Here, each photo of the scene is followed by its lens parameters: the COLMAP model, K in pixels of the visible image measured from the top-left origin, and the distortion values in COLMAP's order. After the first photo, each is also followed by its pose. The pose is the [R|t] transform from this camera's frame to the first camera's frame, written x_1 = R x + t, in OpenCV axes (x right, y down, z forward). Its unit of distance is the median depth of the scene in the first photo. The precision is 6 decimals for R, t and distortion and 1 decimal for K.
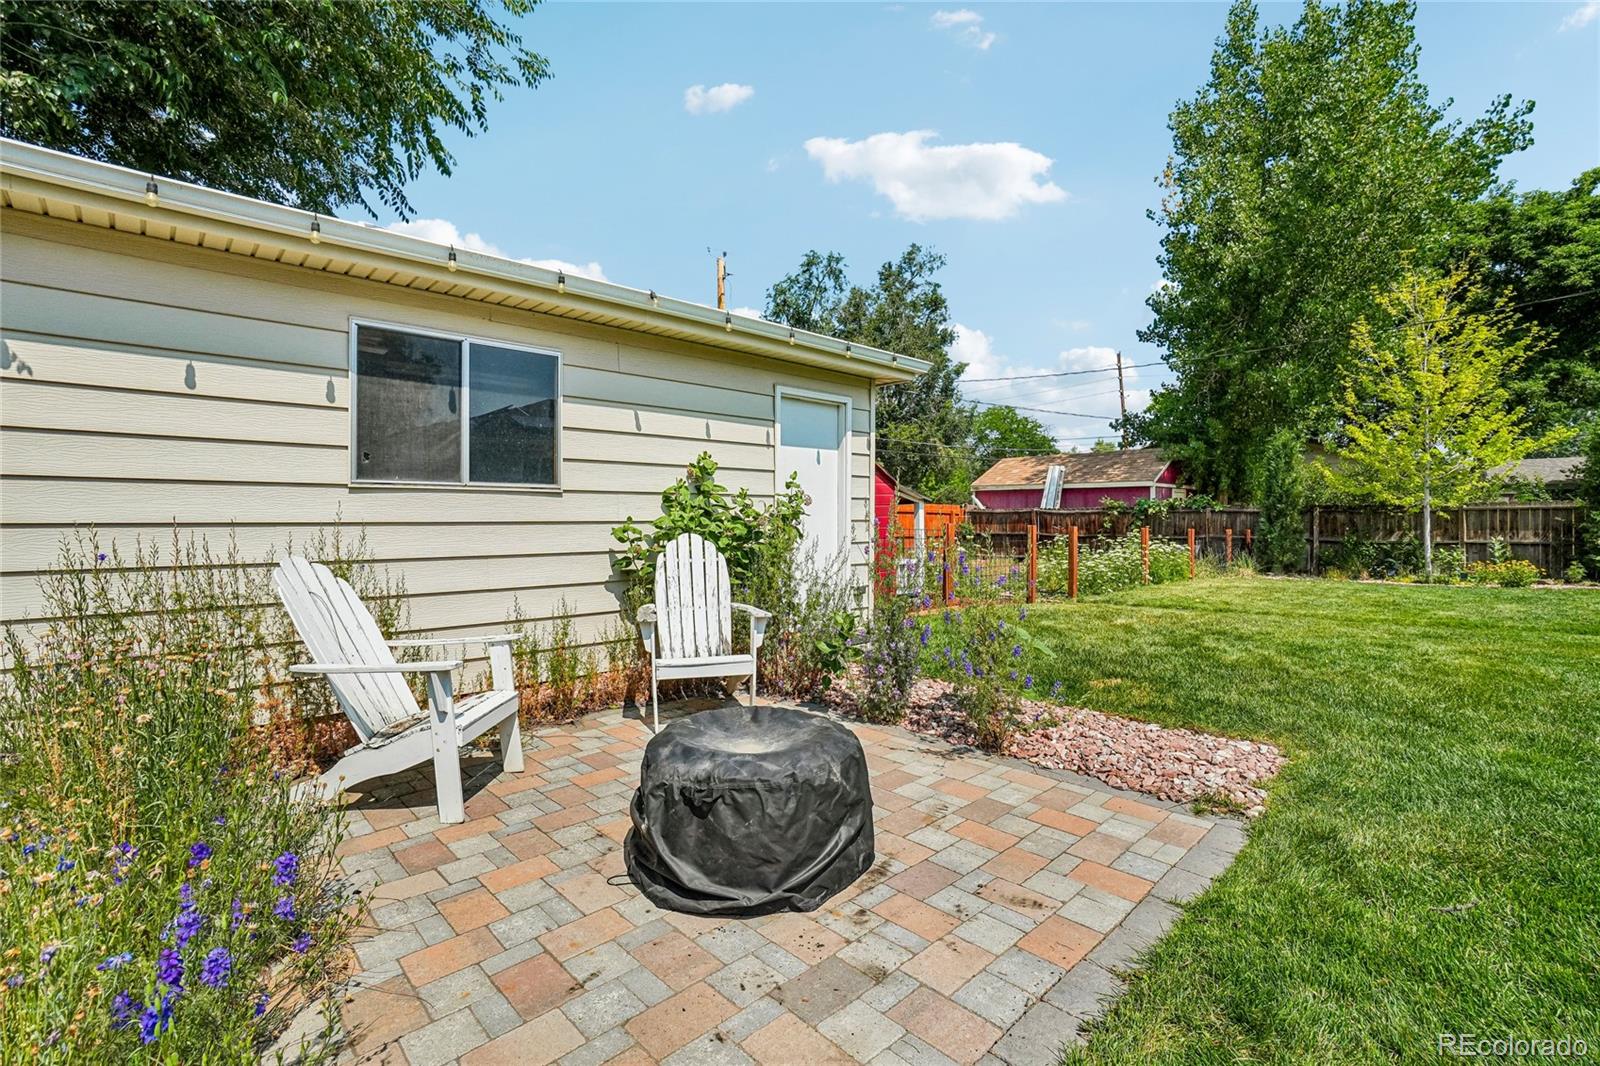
lens RADIAL K [[697.6, 0, 806.9], [0, 697.6, 533.8], [0, 0, 1]] dist [-0.001008, -0.000036]
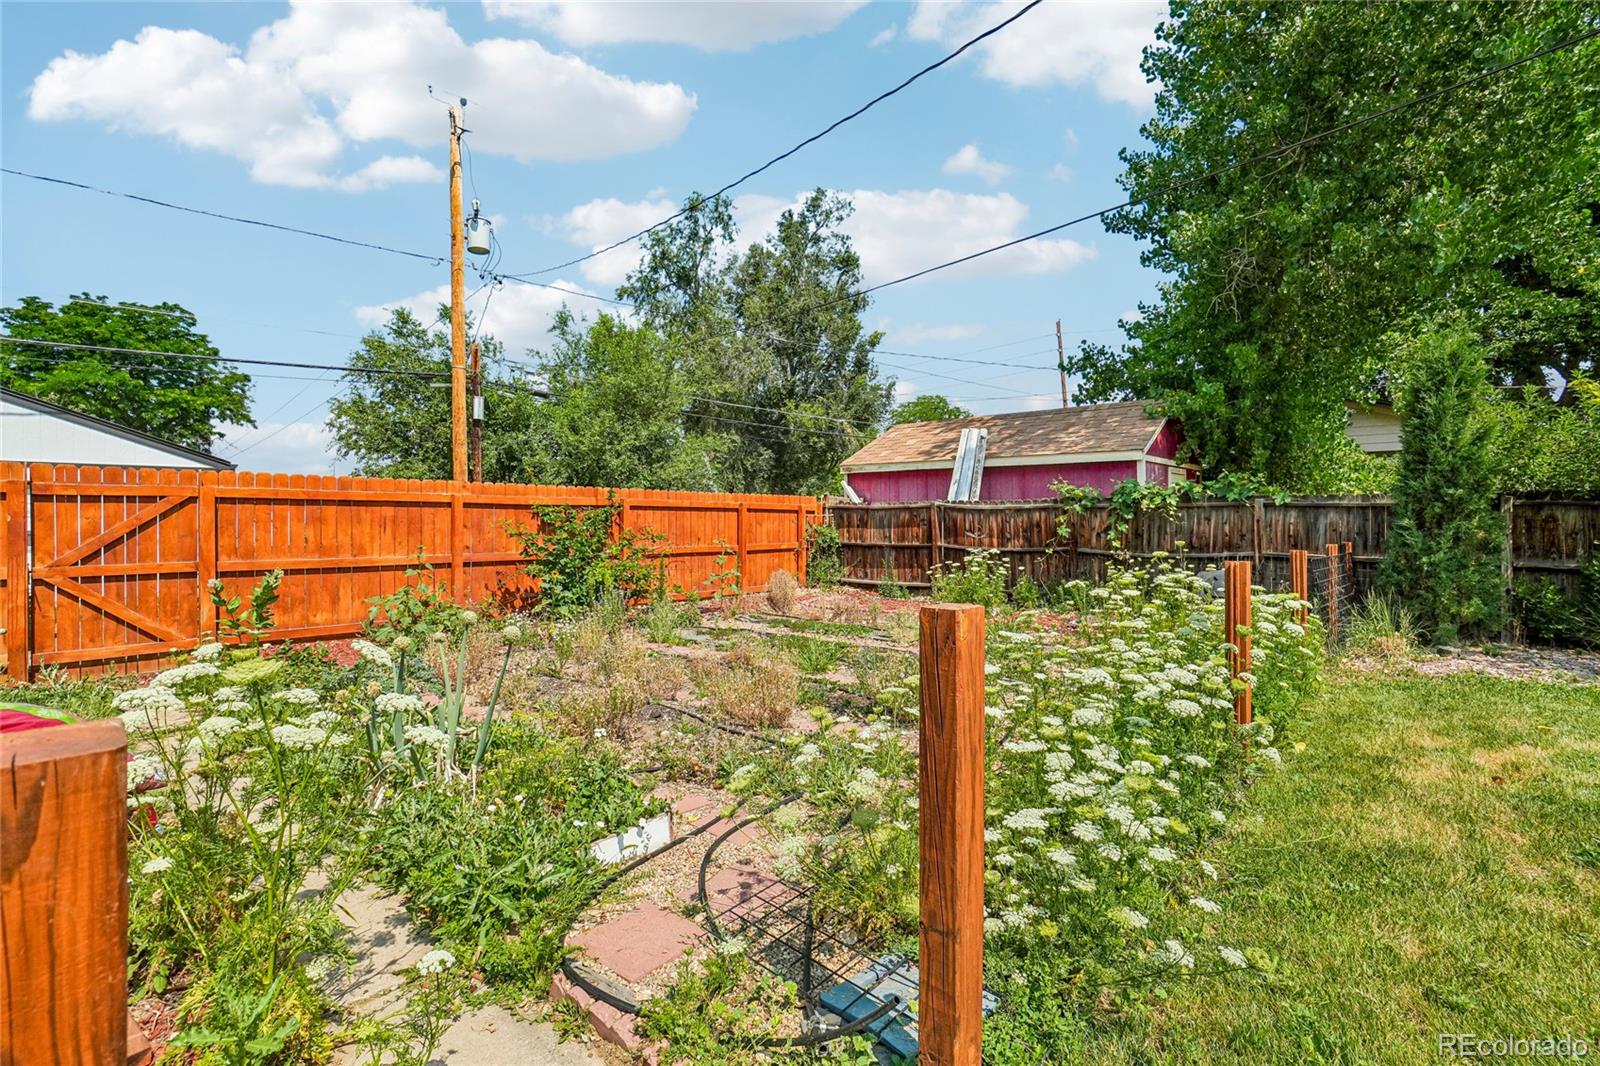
lens RADIAL K [[697.6, 0, 793.1], [0, 697.6, 524.4], [0, 0, 1]] dist [-0.001008, -0.000036]
pose [[0.997925, -0.002900, 0.064327, 0.155977], [0.003475, 0.999955, -0.008825, -0.011361], [-0.064299, 0.009030, 0.997890, 0.393329]]
